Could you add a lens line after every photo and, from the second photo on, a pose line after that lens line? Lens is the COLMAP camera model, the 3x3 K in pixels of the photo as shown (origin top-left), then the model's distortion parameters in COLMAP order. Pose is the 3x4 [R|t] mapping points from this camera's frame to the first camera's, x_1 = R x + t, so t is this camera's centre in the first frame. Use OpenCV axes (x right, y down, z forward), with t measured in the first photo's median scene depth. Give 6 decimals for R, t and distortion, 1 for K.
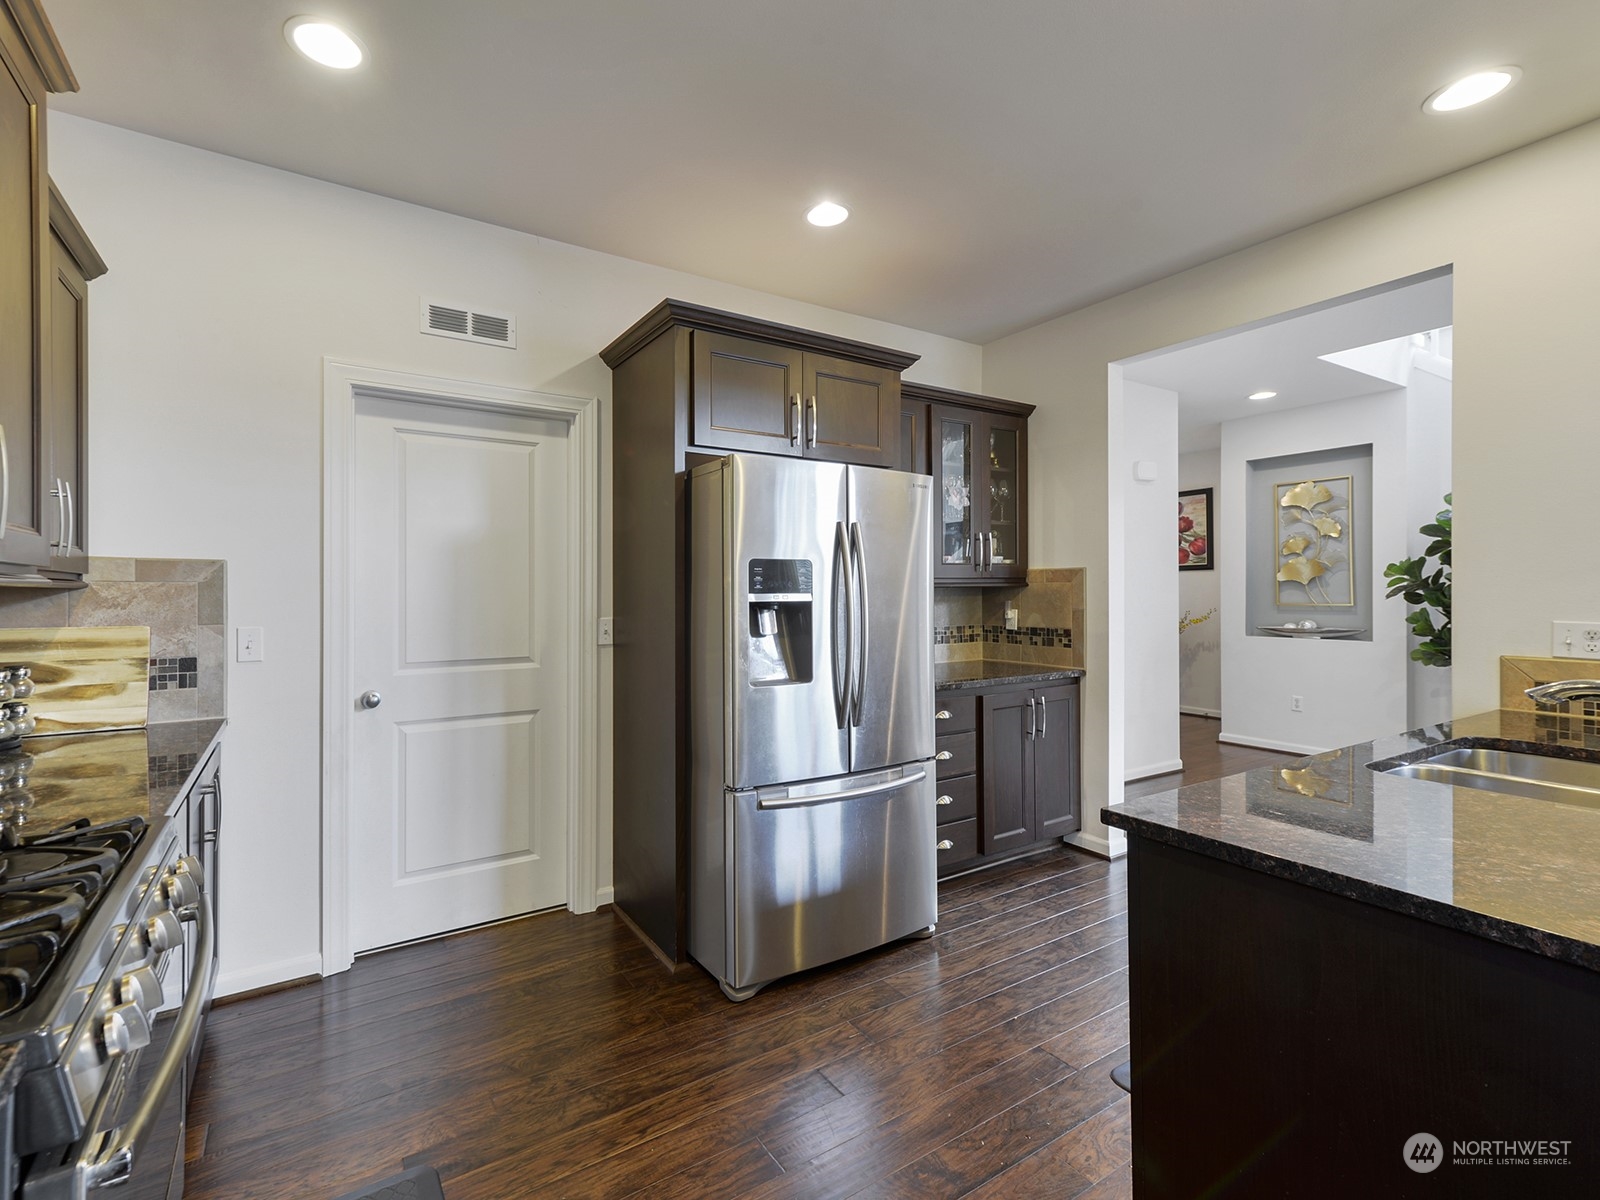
lens RADIAL K [[737.8, 0, 789.2], [0, 737.8, 586.4], [0, 0, 1]] dist [0.004625, 0.000899]
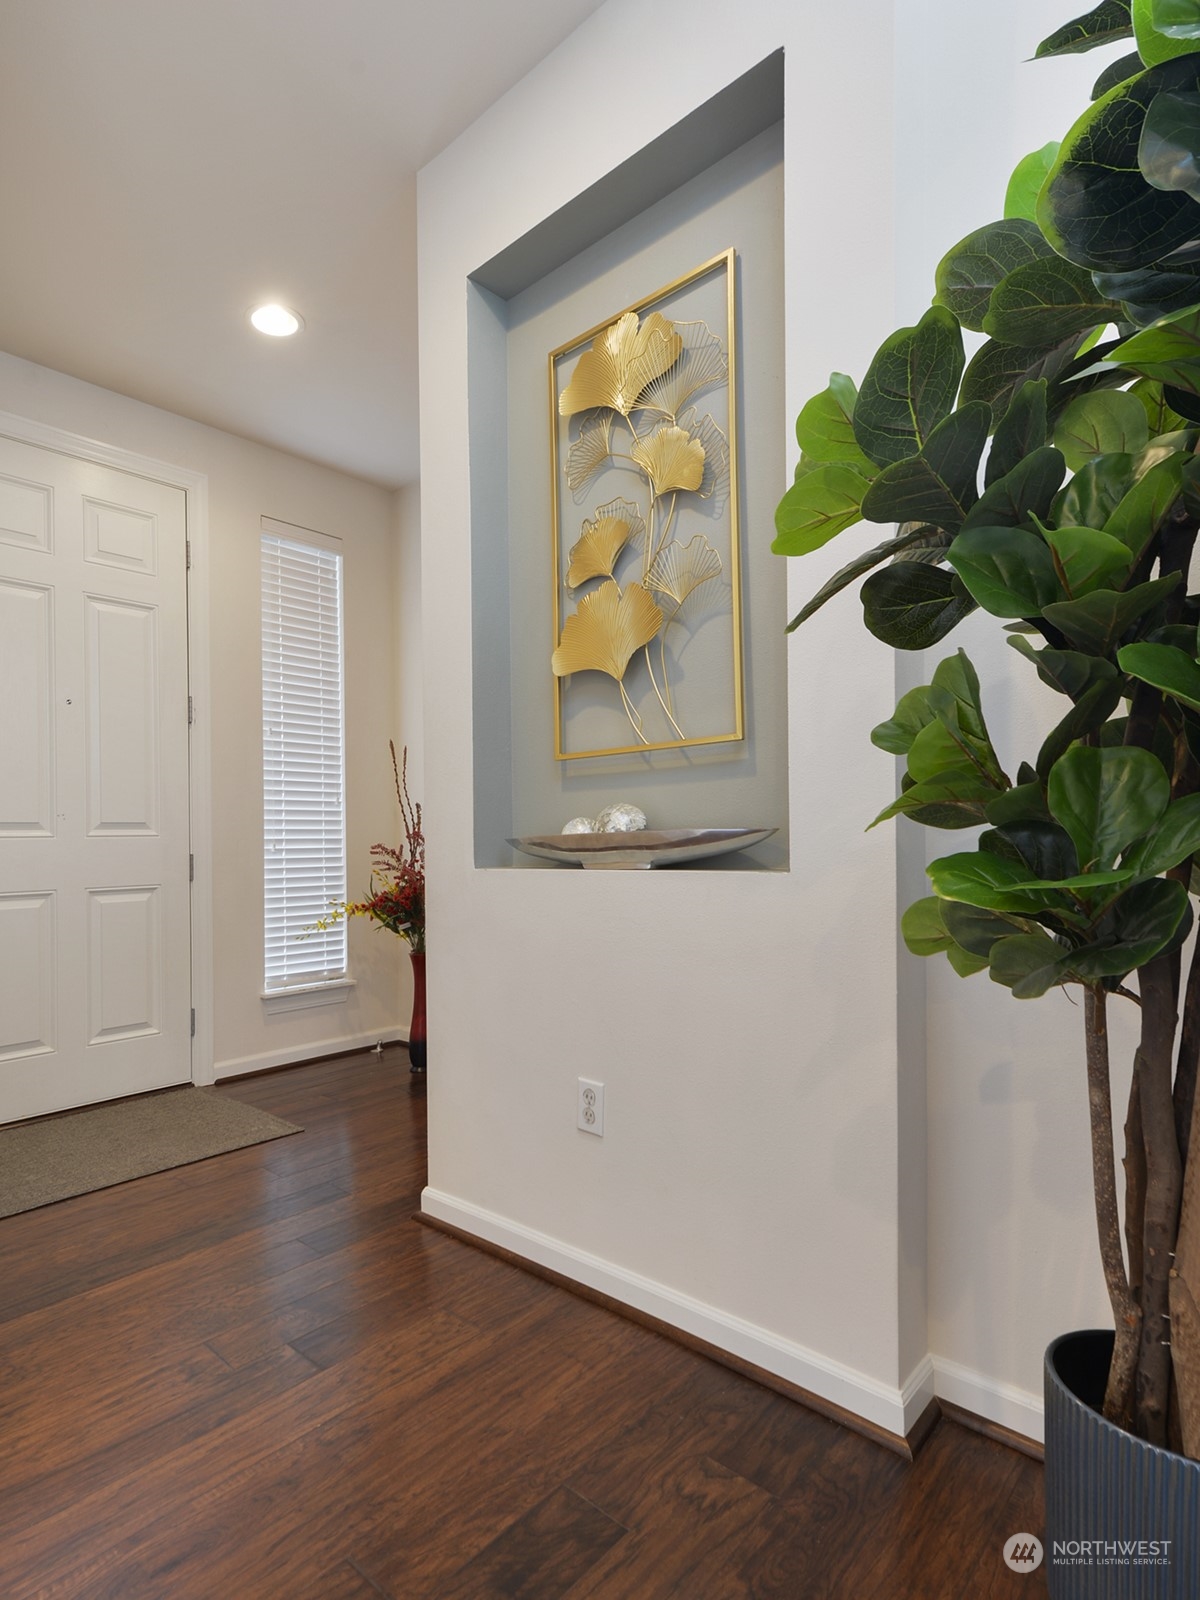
lens RADIAL K [[818.5, 0, 607.0], [0, 818.5, 812.2], [0, 0, 1]] dist [0.004111, 0.000513]
pose [[0.963033, 0.017644, 0.268804, 0.610790], [-0.005783, 0.998977, -0.044852, 0.062470], [-0.269320, 0.041640, 0.962150, 0.702843]]
